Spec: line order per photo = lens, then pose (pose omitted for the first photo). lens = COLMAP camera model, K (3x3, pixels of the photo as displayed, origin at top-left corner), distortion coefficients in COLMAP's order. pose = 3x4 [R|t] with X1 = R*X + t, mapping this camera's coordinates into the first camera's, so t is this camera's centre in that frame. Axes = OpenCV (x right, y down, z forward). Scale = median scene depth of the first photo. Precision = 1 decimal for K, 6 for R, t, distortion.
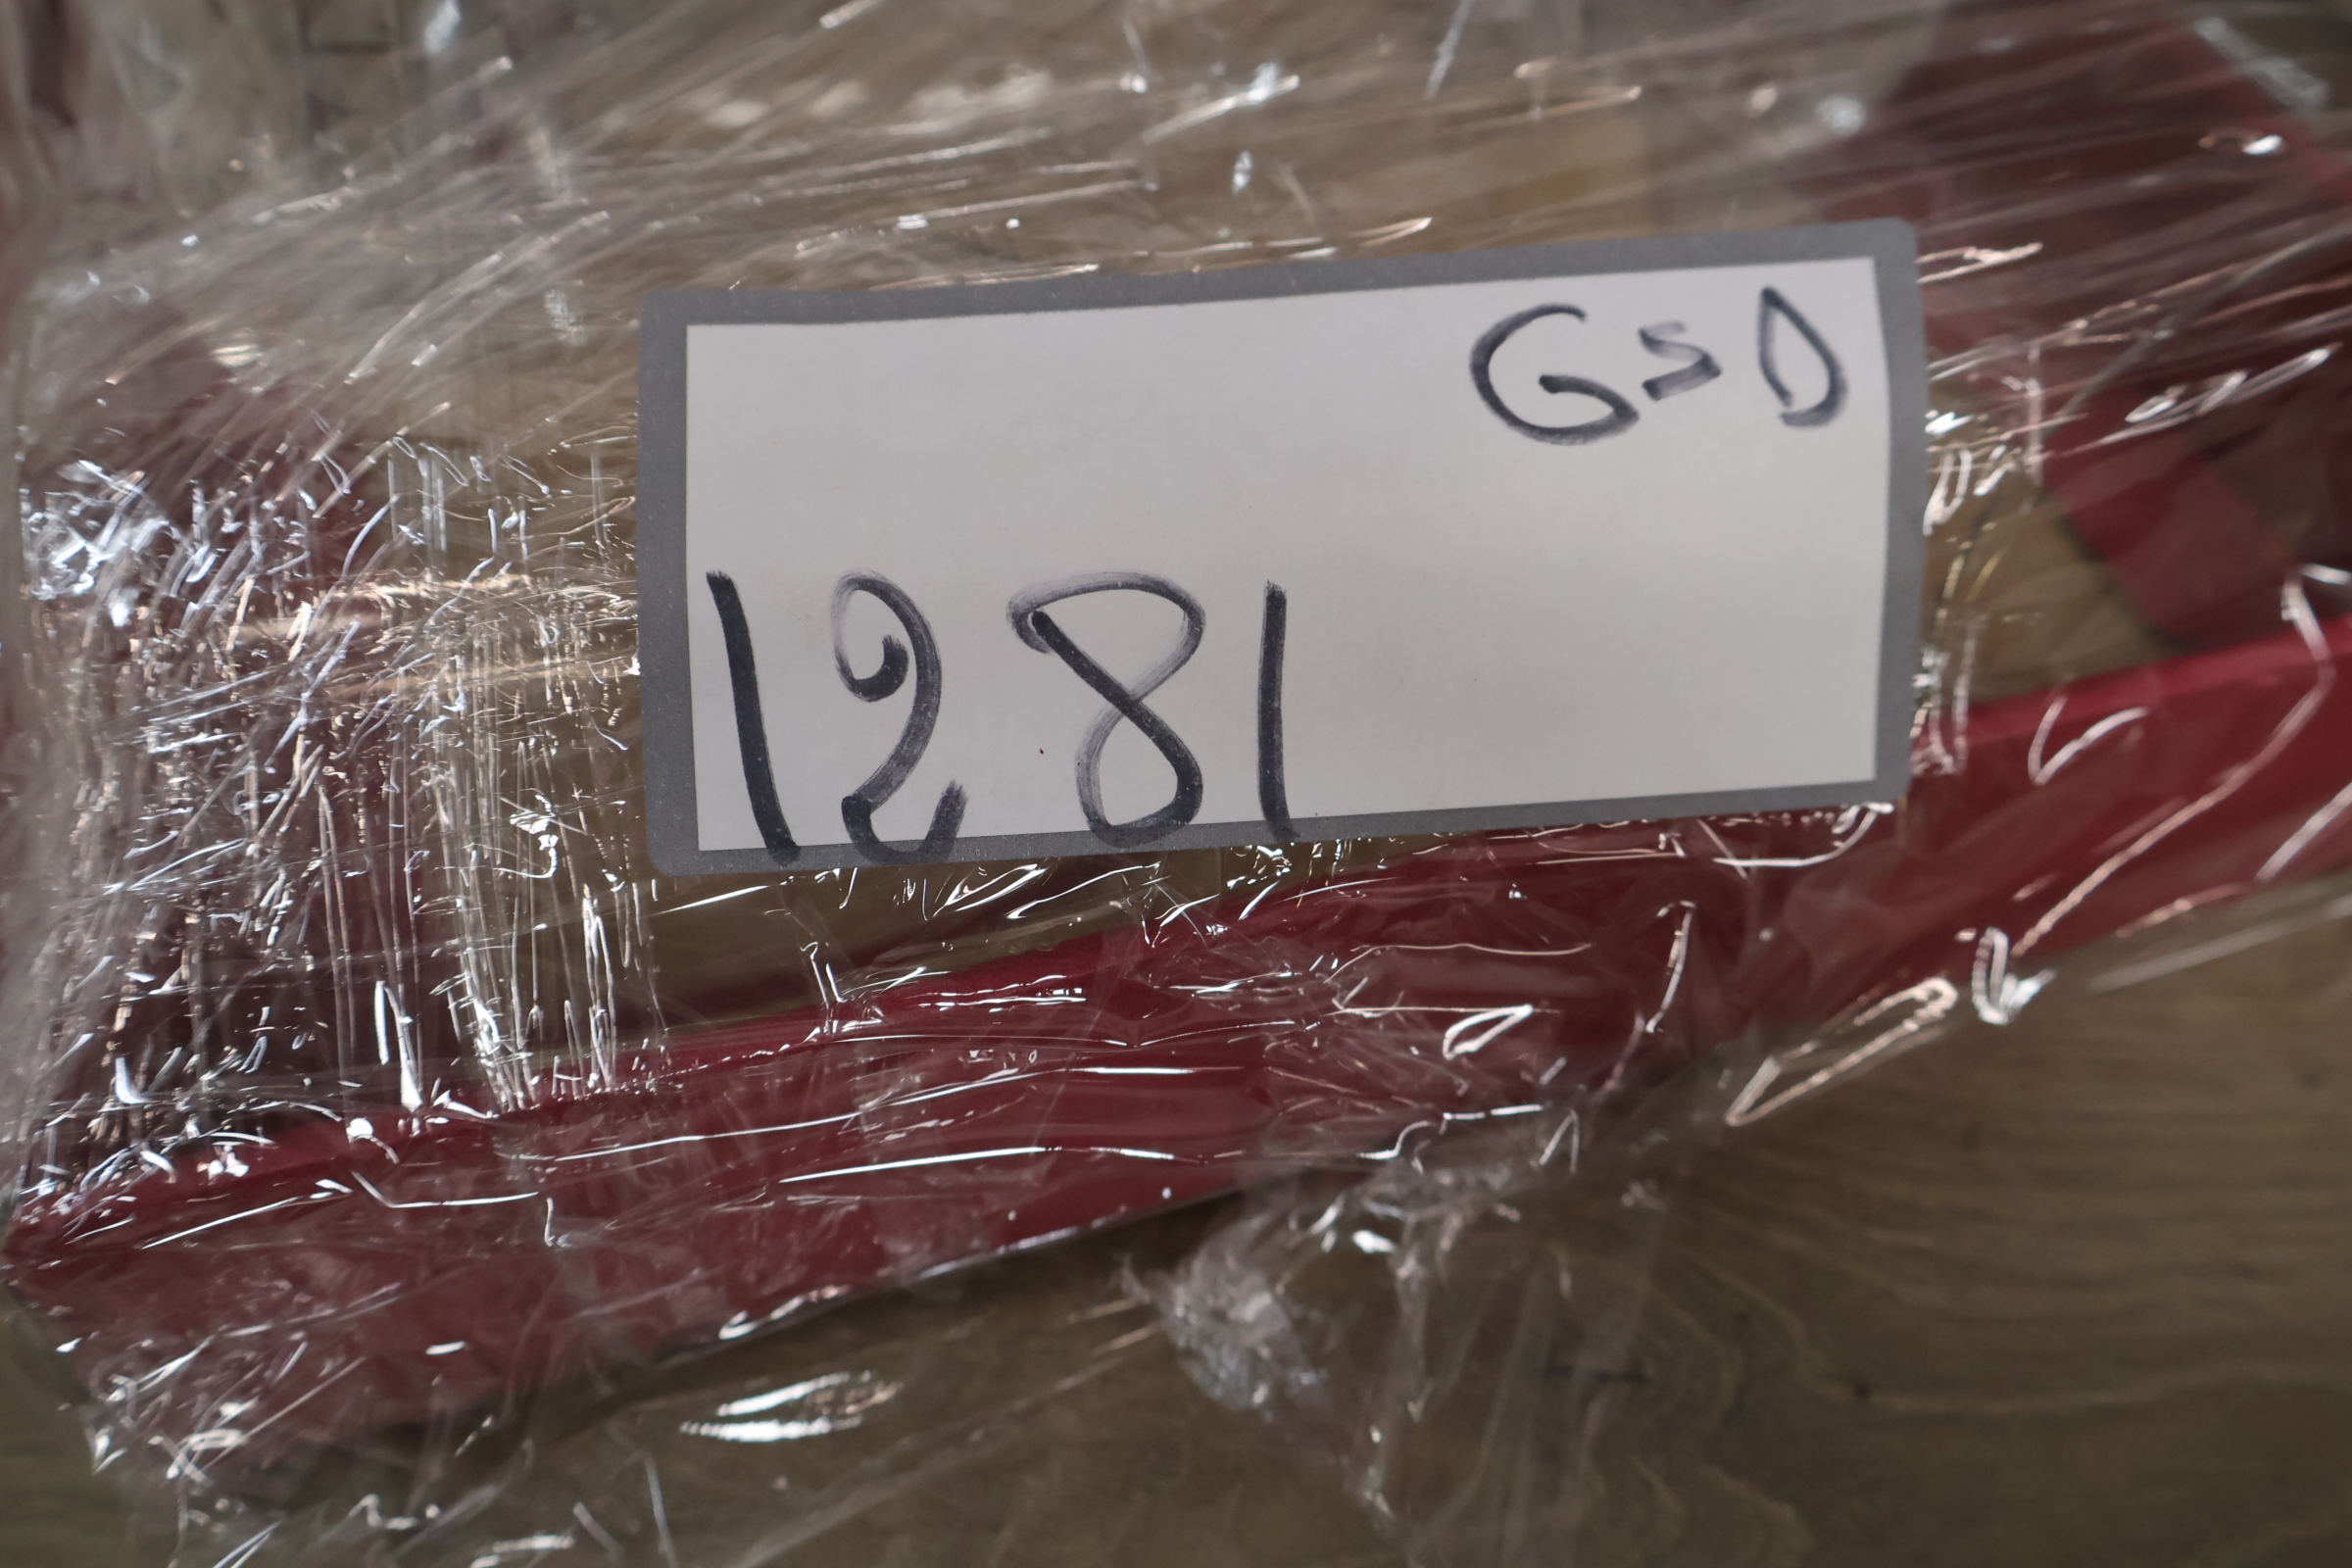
lens RADIAL K [[2389.6, 0, 1175.4], [0, 2389.6, 790.4], [0, 0, 1]] dist [0.001416, 0.000000]
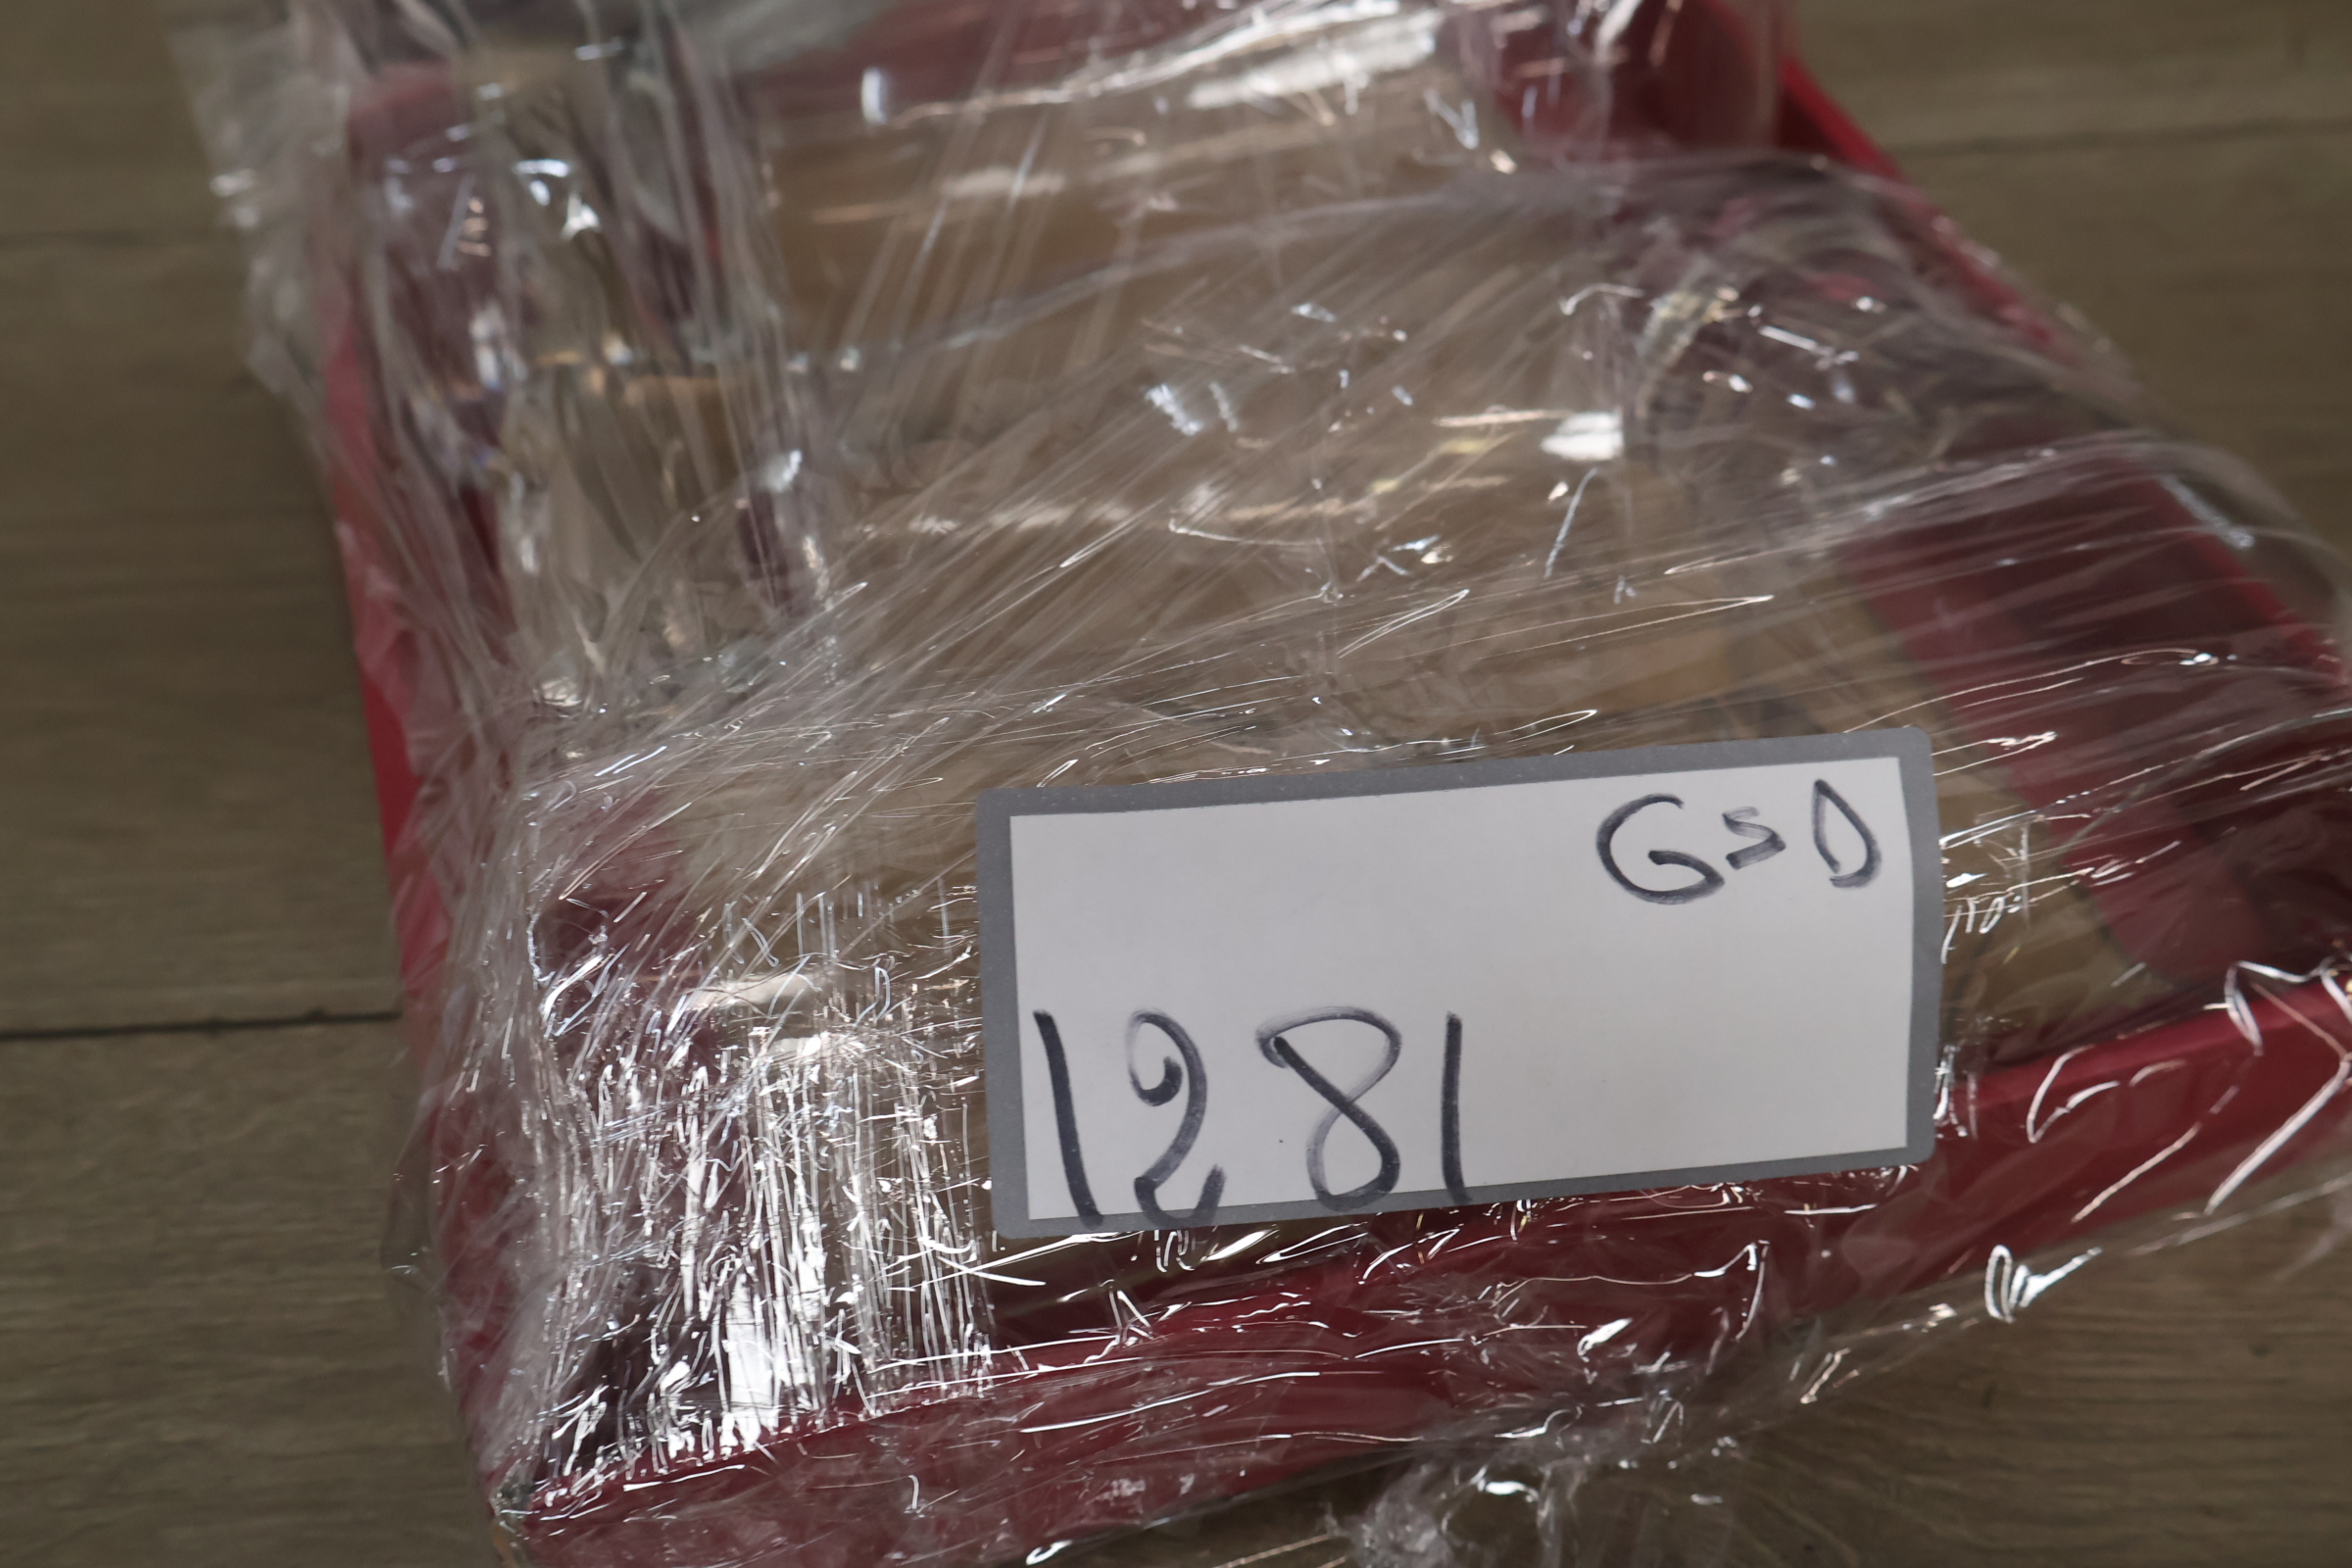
lens RADIAL K [[2389.6, 0, 1176.4], [0, 2389.6, 777.1], [0, 0, 1]] dist [0.001416, 0.000000]
pose [[0.999872, -0.003713, -0.015585, -0.090383], [0.003097, 0.999222, -0.039317, -0.163259], [0.015719, 0.039264, 0.999105, -0.338713]]
